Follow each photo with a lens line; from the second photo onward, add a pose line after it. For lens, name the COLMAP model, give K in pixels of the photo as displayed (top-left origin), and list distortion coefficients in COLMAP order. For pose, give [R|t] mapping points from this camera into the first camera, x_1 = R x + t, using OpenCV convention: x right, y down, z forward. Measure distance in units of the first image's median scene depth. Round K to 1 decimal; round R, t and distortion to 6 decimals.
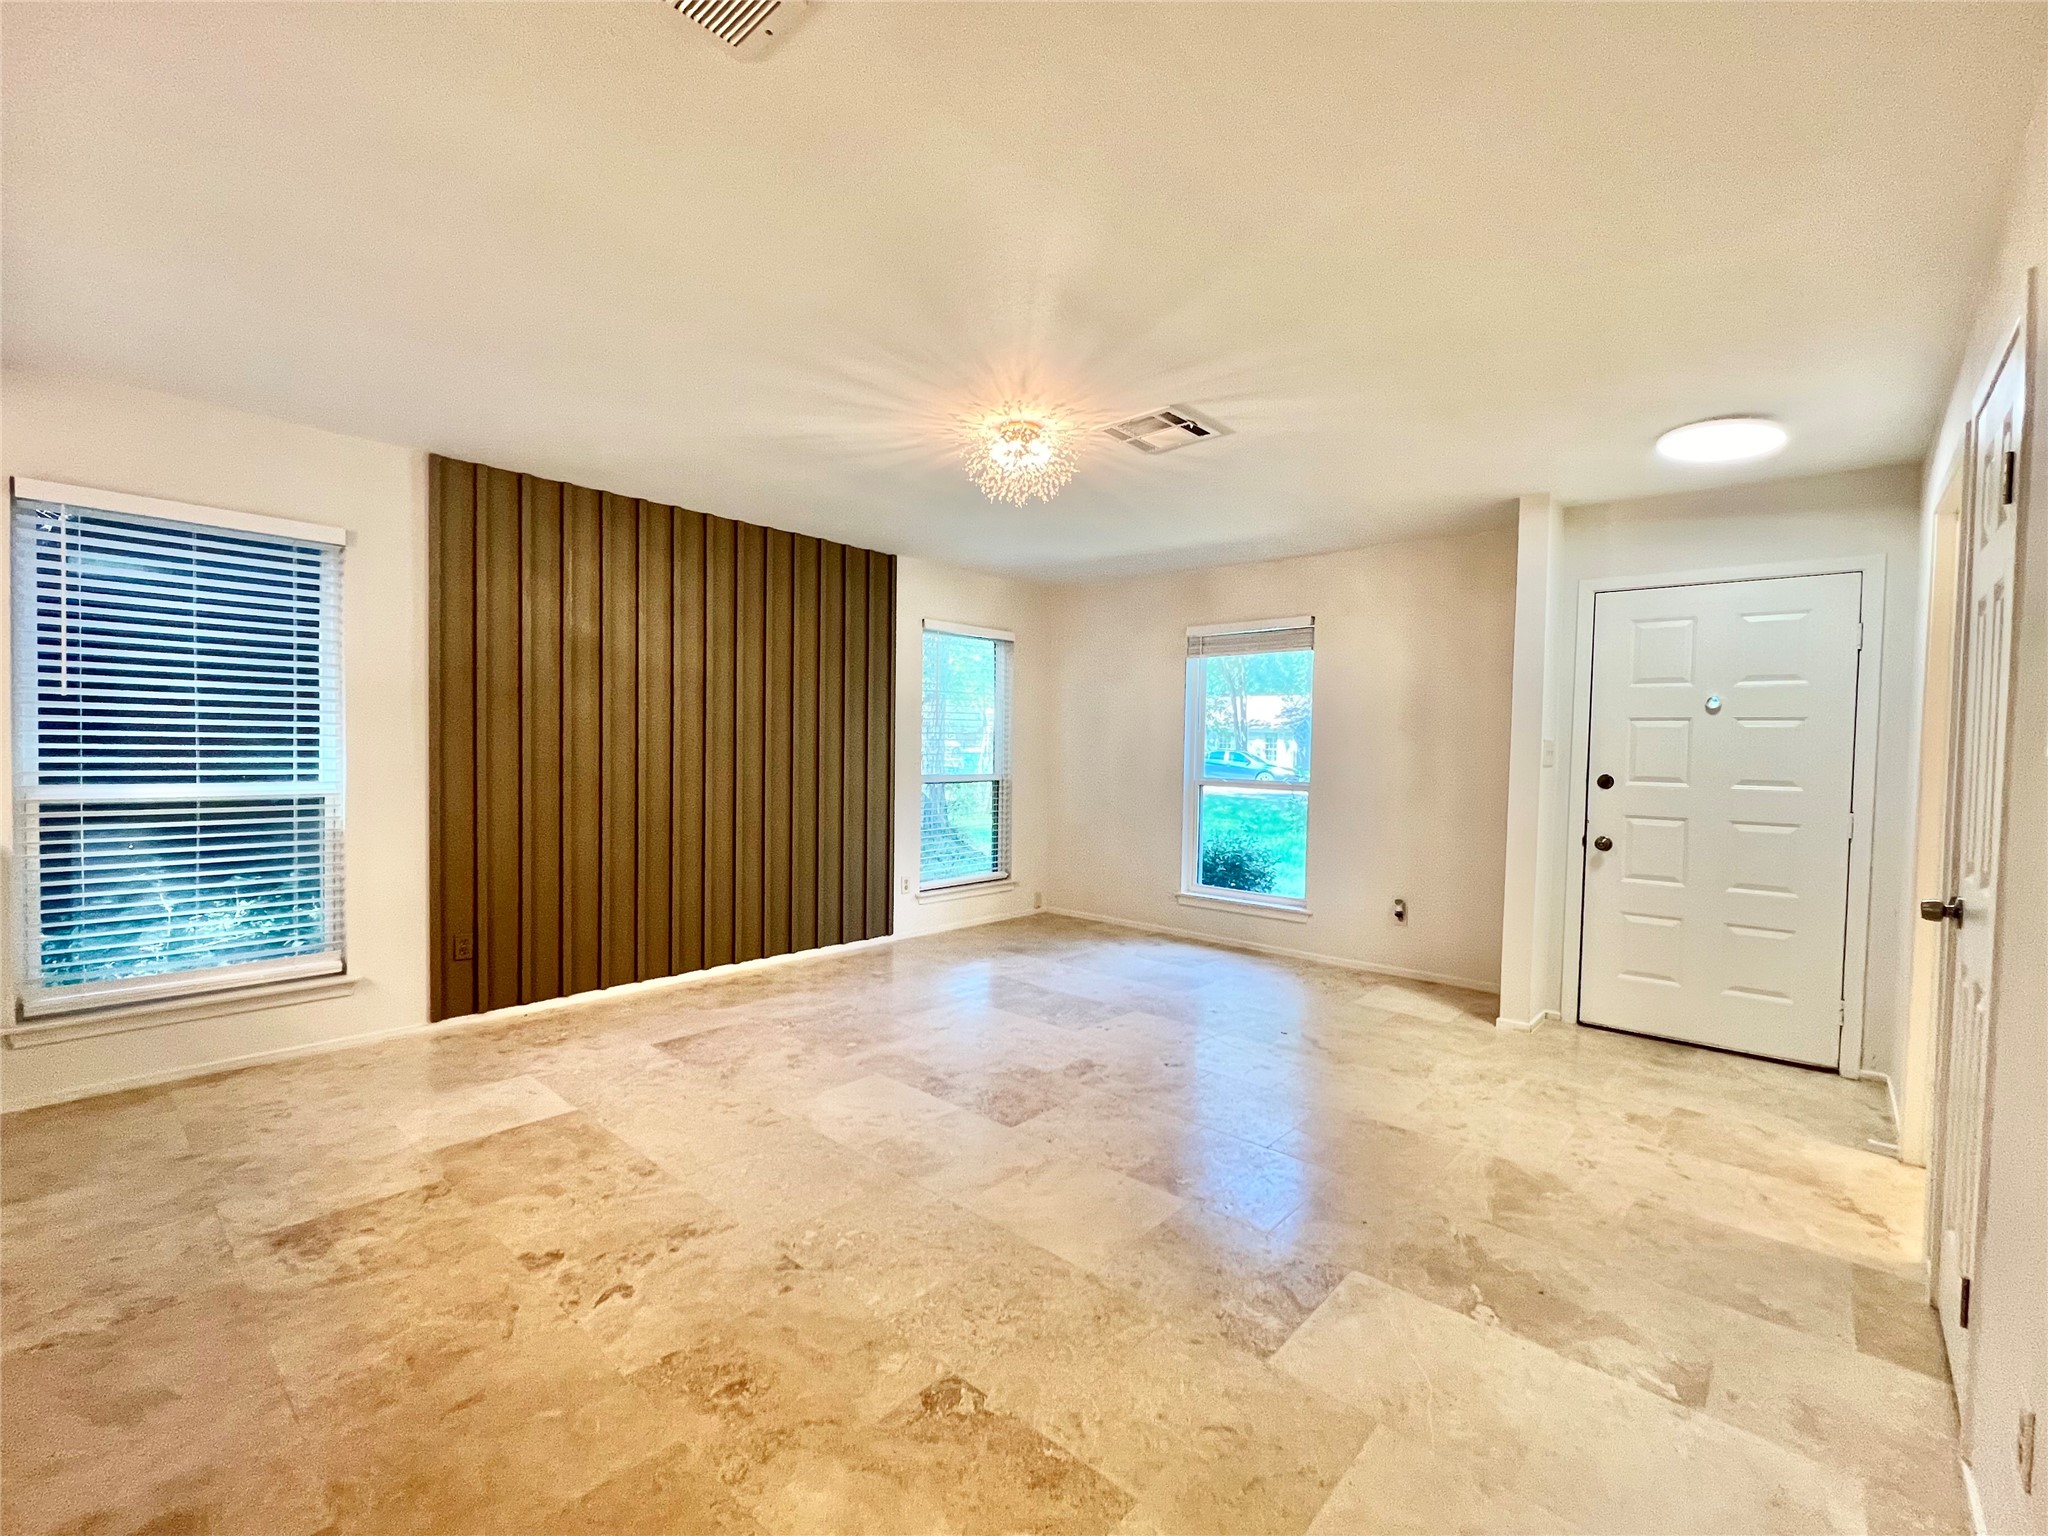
lens RADIAL K [[889.9, 0, 1023.9], [0, 889.9, 776.0], [0, 0, 1]] dist [0.000353, 0.000408]
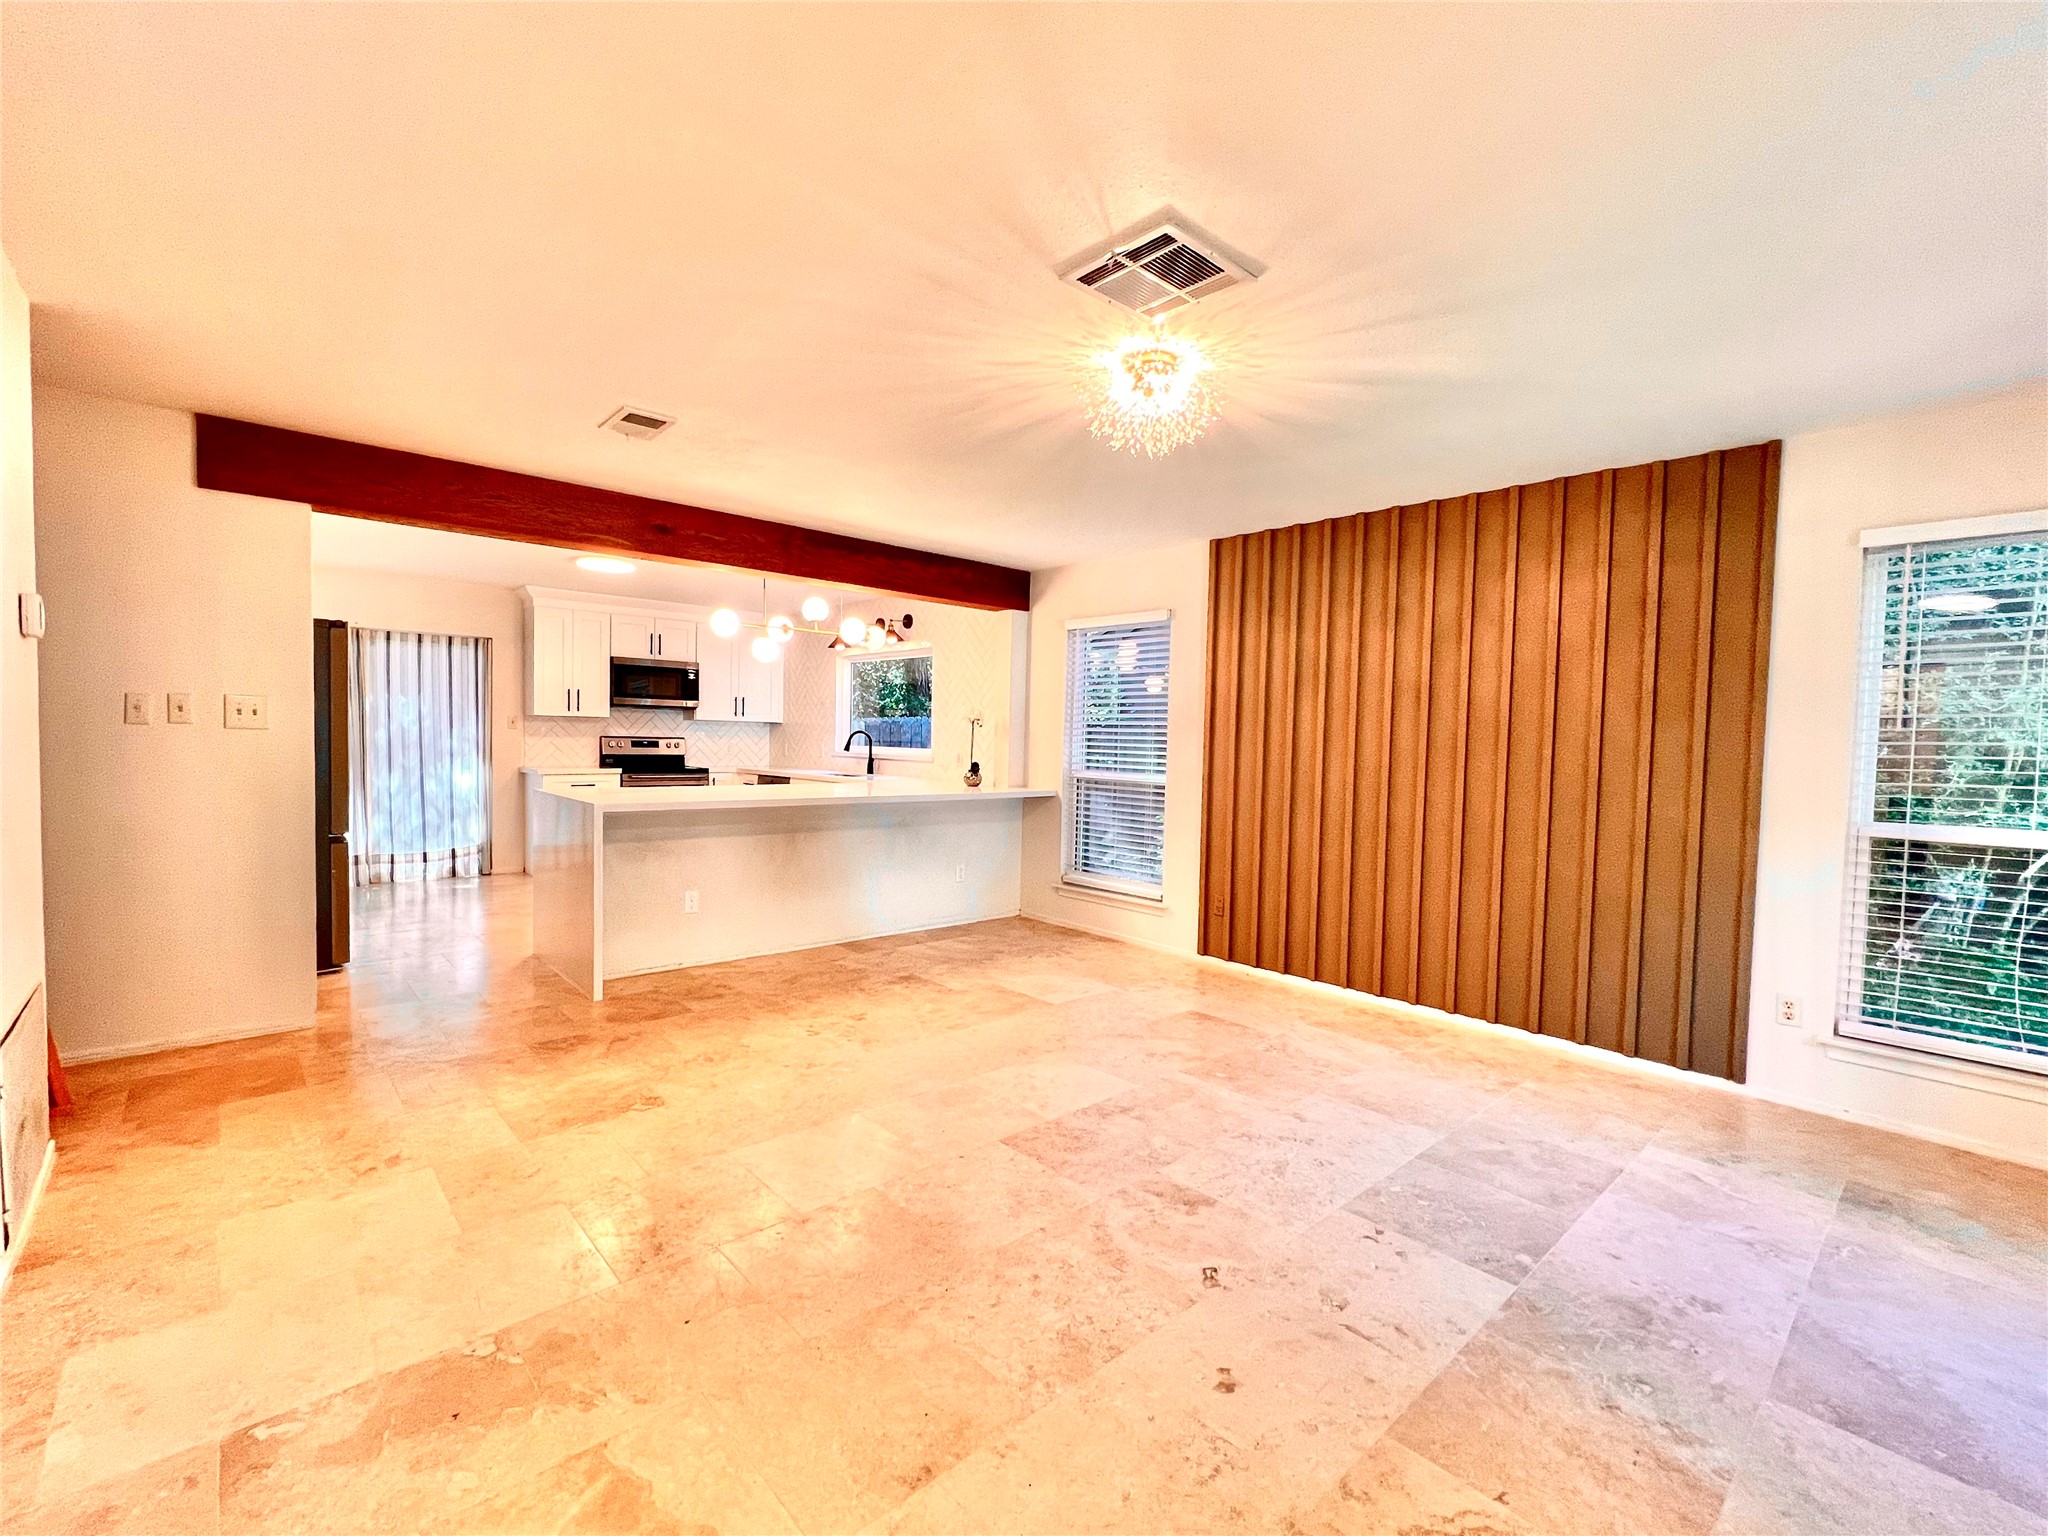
lens RADIAL K [[889.9, 0, 1021.7], [0, 889.9, 768.6], [0, 0, 1]] dist [0.000353, 0.000408]
pose [[-0.102517, 0.014715, -0.994622, 0.834253], [-0.060303, 0.997960, 0.020979, -0.023294], [0.992902, 0.062129, -0.101420, 0.985856]]
